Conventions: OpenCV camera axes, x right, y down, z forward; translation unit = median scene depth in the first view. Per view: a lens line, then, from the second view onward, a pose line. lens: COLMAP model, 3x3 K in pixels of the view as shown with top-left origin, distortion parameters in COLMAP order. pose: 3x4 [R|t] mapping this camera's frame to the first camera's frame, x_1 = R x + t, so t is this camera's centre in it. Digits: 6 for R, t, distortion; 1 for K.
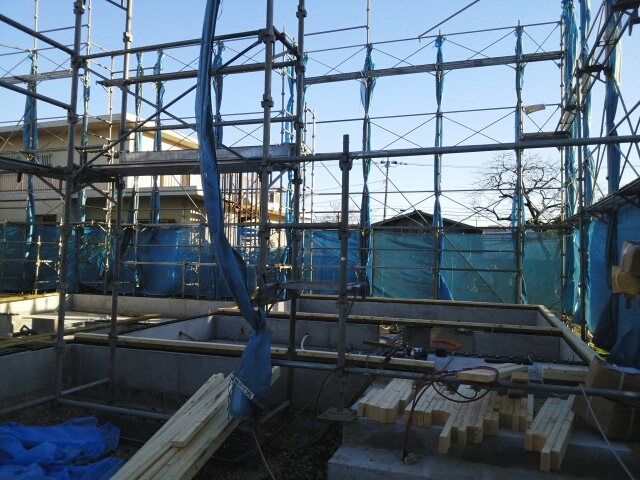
lens RADIAL K [[504.5, 0, 319.8], [0, 504.5, 240.7], [0, 0, 1]] dist [0.015623, -0.004352]
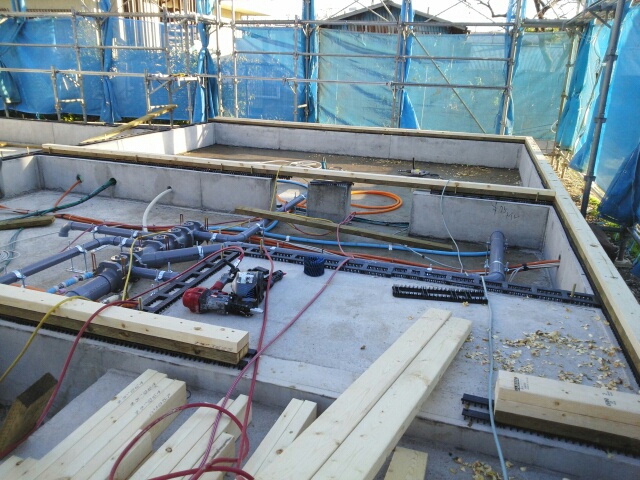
lens RADIAL K [[504.5, 0, 332.5], [0, 504.5, 225.4], [0, 0, 1]] dist [0.015623, -0.004352]
pose [[0.999174, -0.000329, 0.040647, 0.097999], [-0.013197, 0.943170, 0.332048, 0.006840], [-0.038446, -0.332310, 0.942386, 0.222198]]
